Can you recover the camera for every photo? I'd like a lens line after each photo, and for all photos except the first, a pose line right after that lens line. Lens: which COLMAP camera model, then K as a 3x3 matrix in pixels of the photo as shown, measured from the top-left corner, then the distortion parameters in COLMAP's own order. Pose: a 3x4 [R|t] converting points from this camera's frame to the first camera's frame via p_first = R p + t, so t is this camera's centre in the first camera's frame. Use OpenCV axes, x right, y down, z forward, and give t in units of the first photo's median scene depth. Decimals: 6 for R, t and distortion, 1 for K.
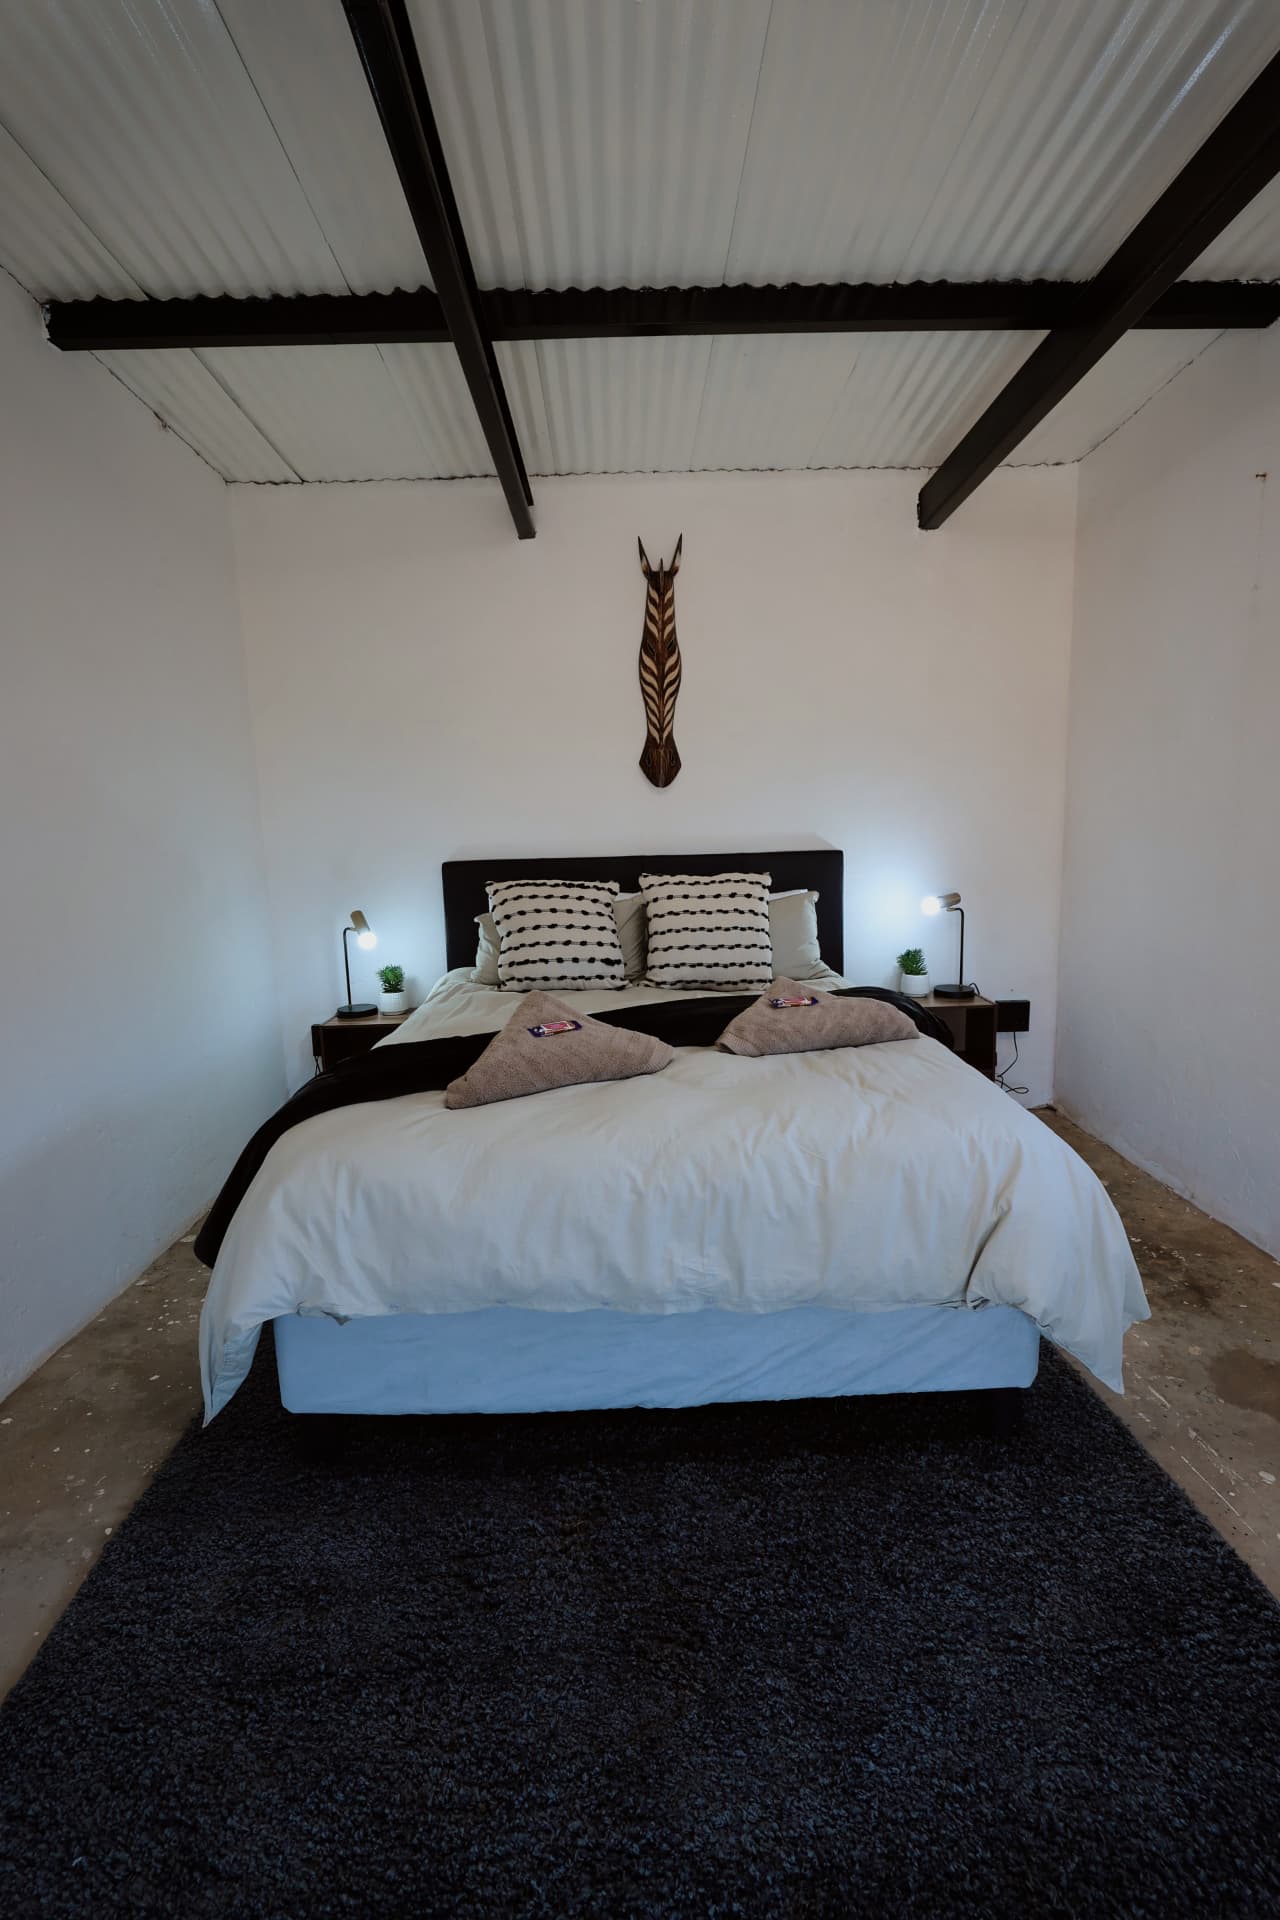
lens RADIAL K [[899.0, 0, 638.9], [0, 899.0, 957.2], [0, 0, 1]] dist [-0.007935, 0.000563]
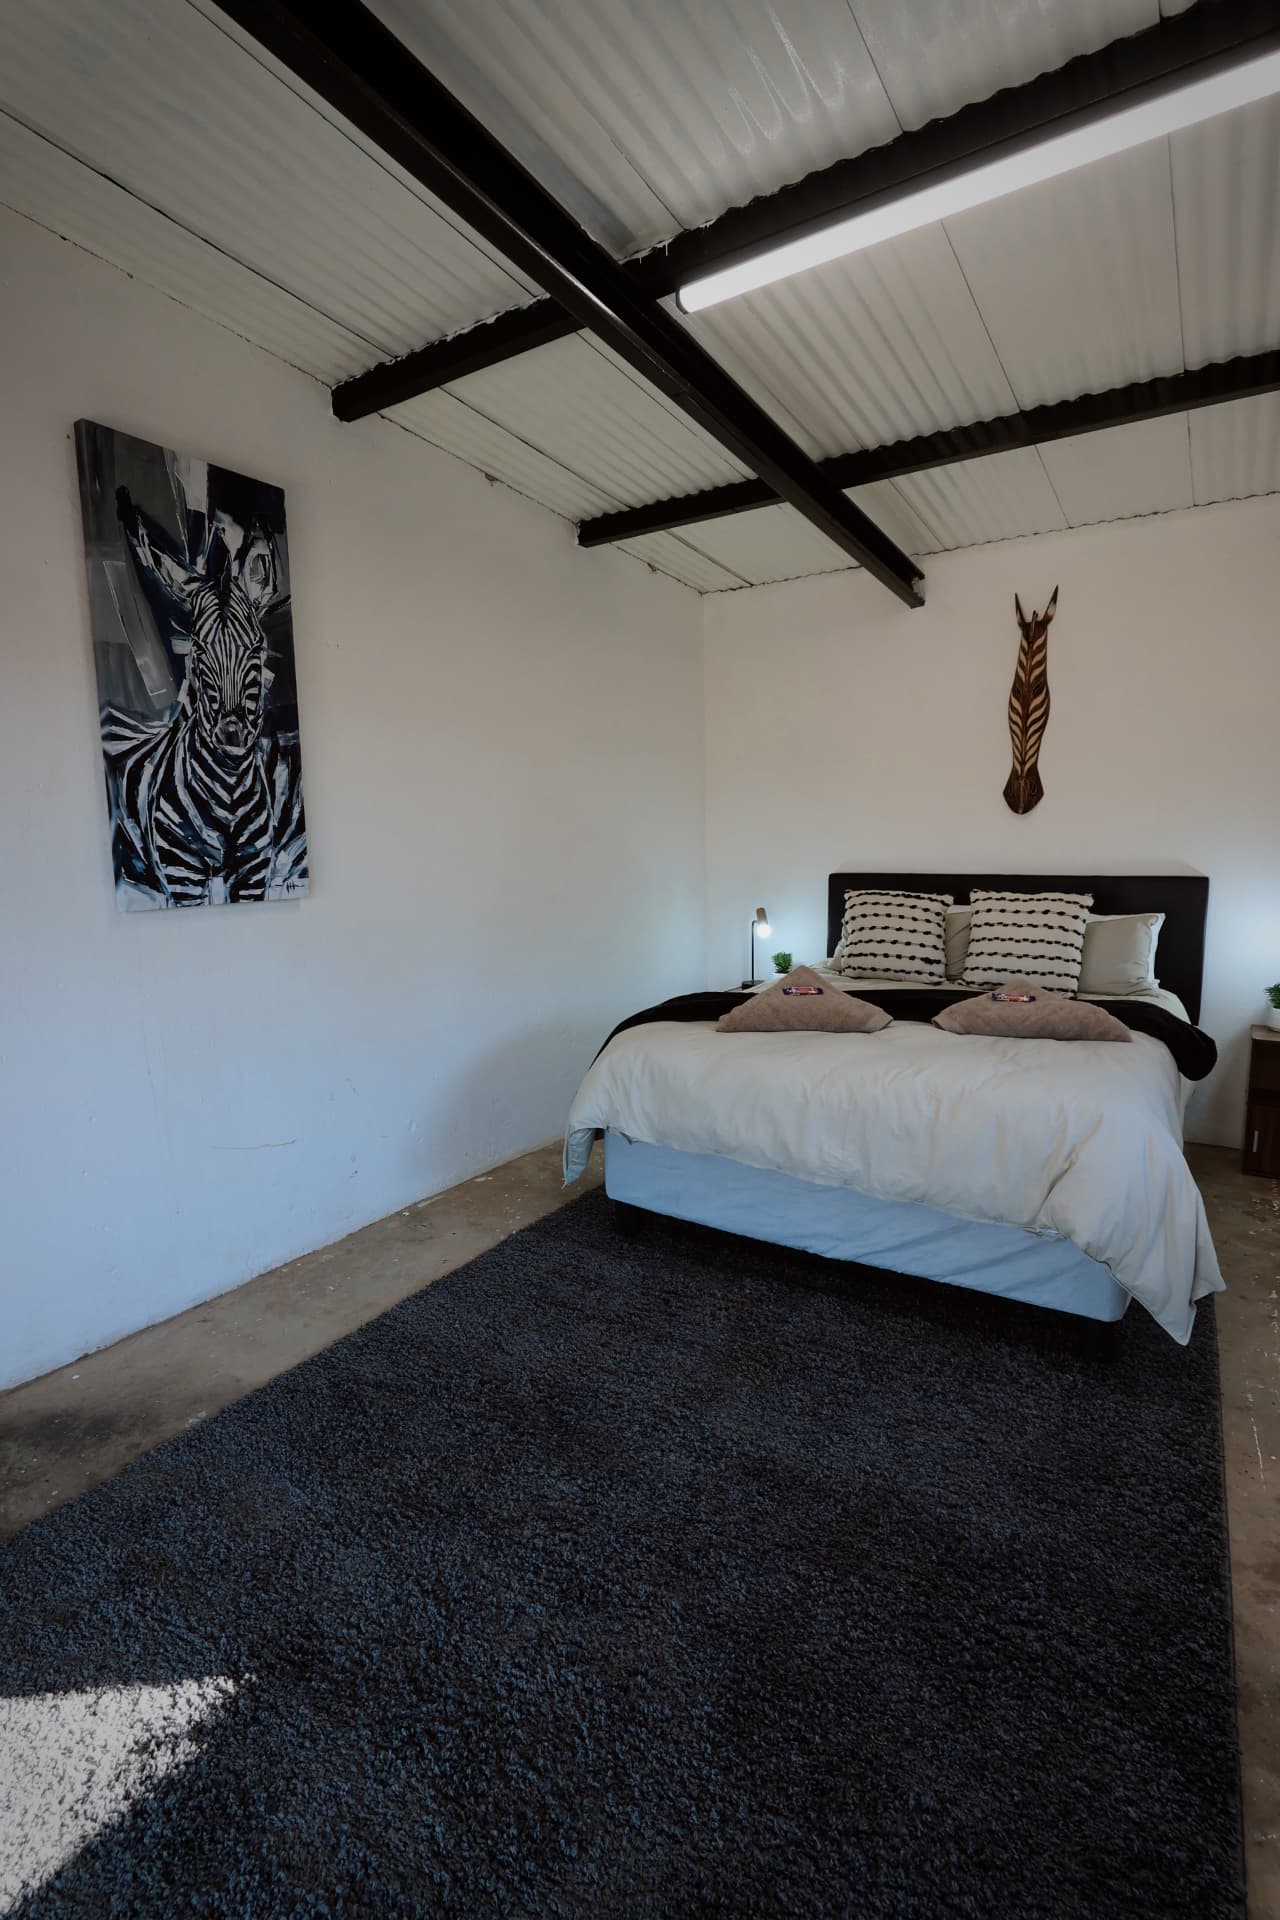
lens RADIAL K [[899.0, 0, 641.6], [0, 899.0, 964.1], [0, 0, 1]] dist [-0.007935, 0.000563]
pose [[0.831908, 0.092816, -0.547097, 0.310377], [-0.095156, 0.995170, 0.024139, 0.017174], [0.546695, 0.031978, 0.836721, -0.219731]]
